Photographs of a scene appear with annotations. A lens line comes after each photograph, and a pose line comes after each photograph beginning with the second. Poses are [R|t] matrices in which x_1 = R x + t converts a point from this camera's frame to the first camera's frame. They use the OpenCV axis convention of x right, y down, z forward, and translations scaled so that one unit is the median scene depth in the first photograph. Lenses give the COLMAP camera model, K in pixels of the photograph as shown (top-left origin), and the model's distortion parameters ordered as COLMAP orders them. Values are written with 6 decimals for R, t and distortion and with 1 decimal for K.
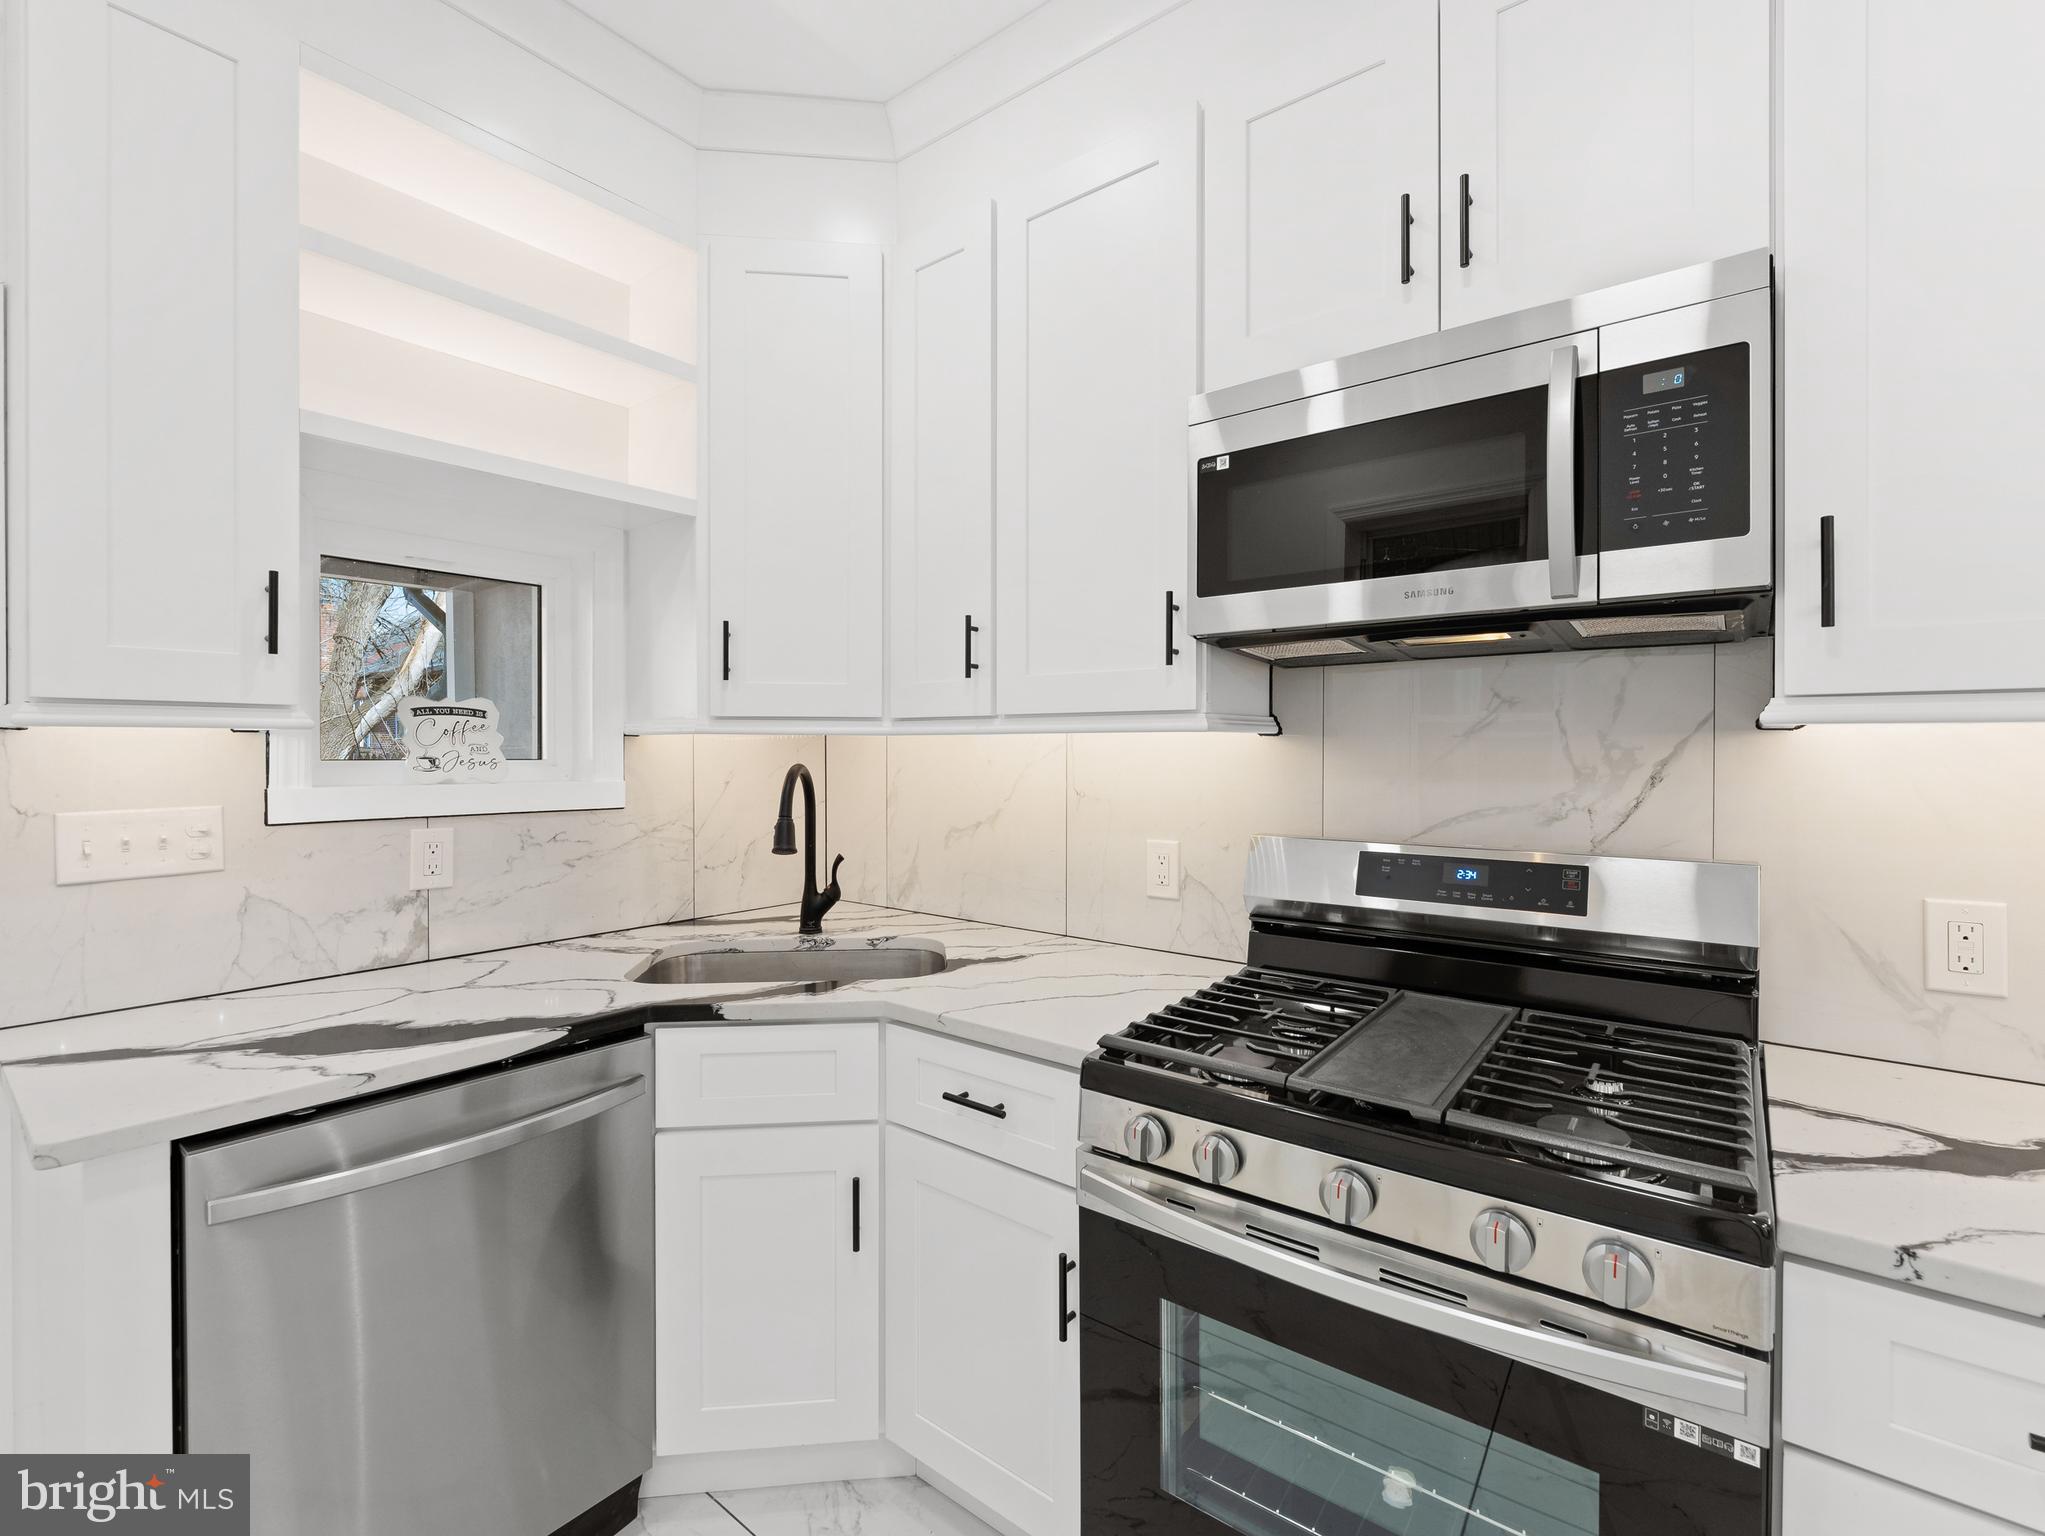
lens RADIAL K [[925.8, 0, 1018.8], [0, 925.8, 756.9], [0, 0, 1]] dist [-0.009135, -0.000250]
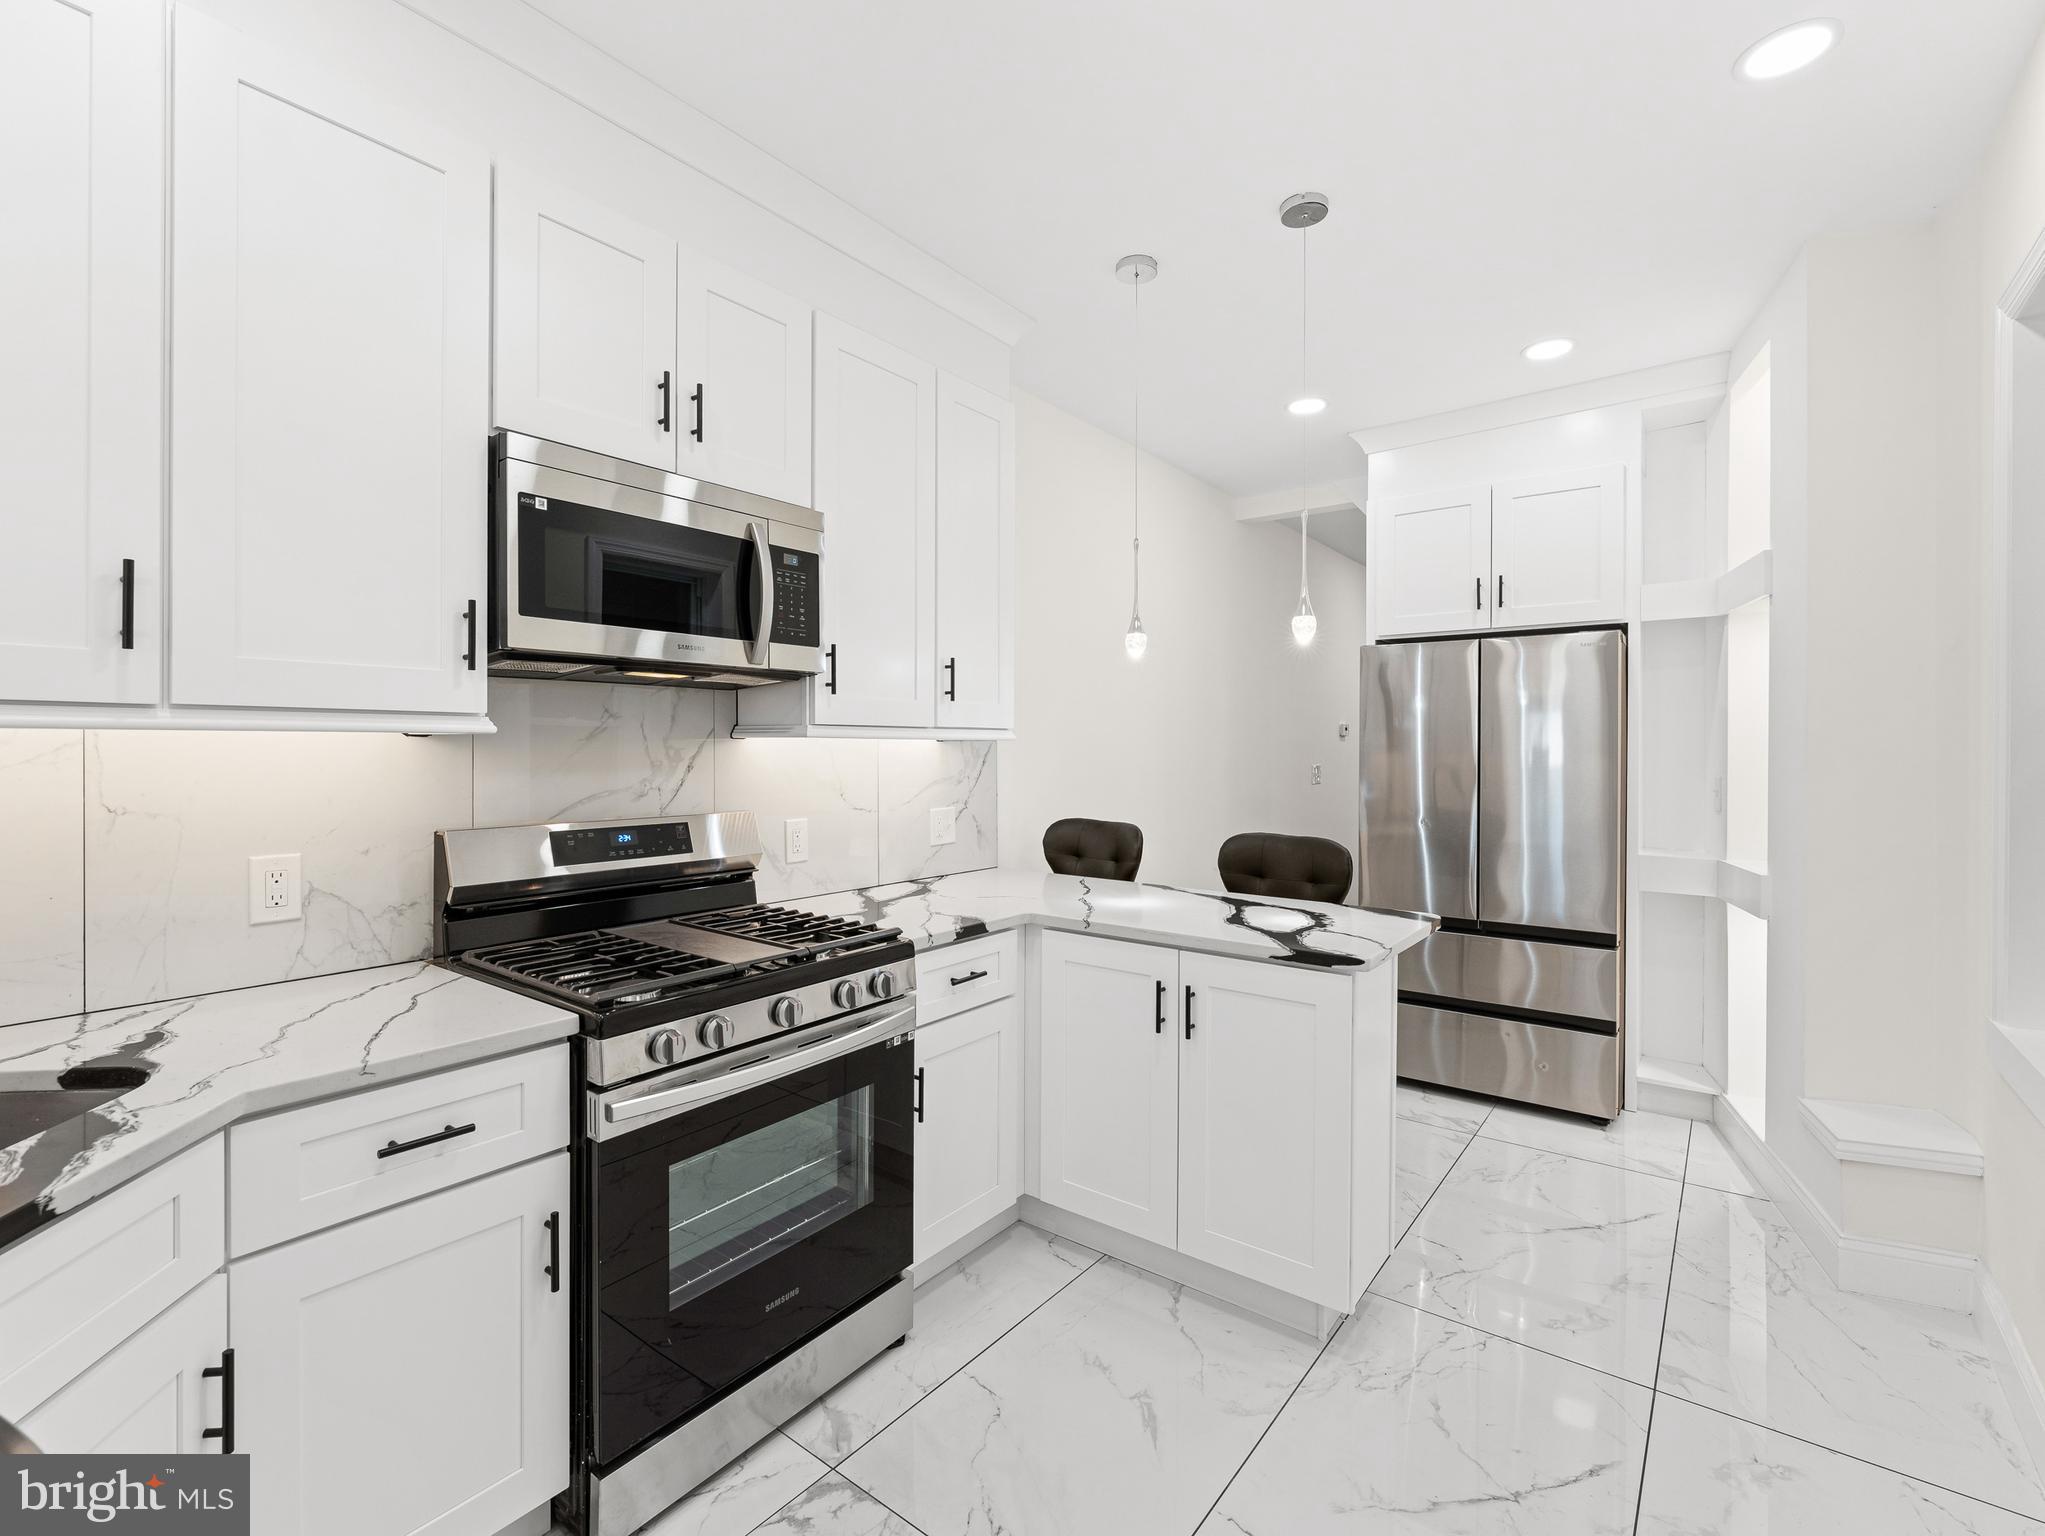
lens RADIAL K [[925.8, 0, 1012.0], [0, 925.8, 758.7], [0, 0, 1]] dist [-0.009135, -0.000250]
pose [[-0.013516, -0.011942, 0.999837, -0.900882], [0.006287, 0.999908, 0.012028, -0.007531], [-0.999889, 0.006448, -0.013440, 0.403330]]
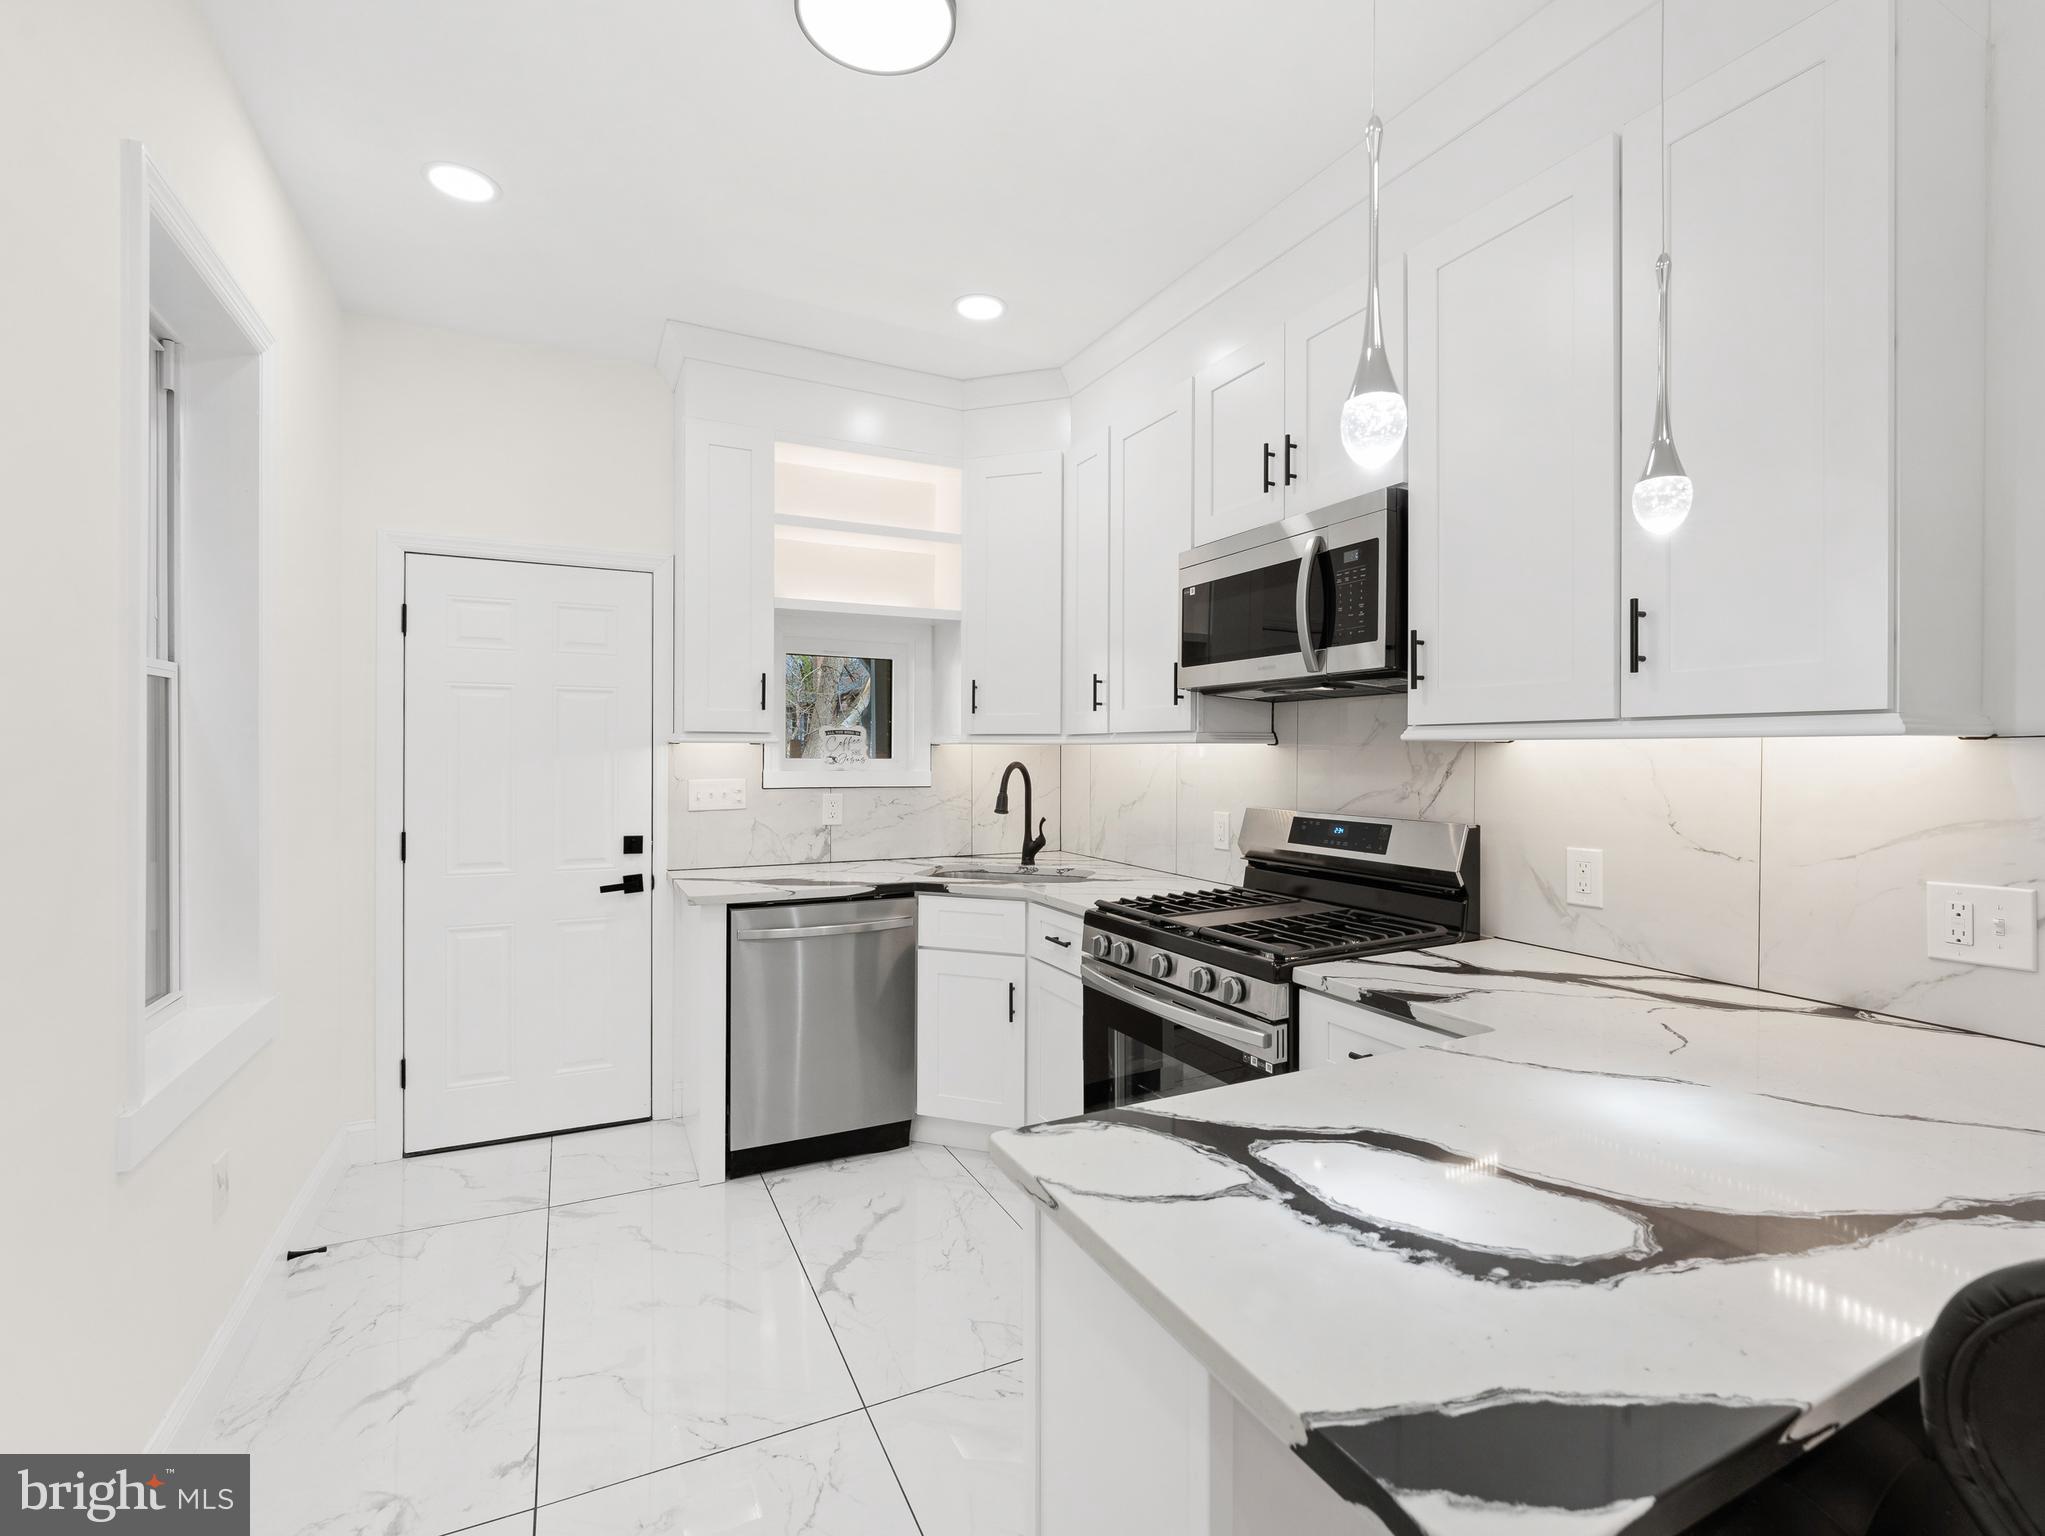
lens RADIAL K [[925.8, 0, 1017.5], [0, 925.8, 760.4], [0, 0, 1]] dist [-0.009135, -0.000250]
pose [[0.905694, 0.005917, -0.423891, 0.633719], [-0.005884, 0.999982, 0.001387, 0.003732], [0.423892, 0.001238, 0.905712, -0.699273]]
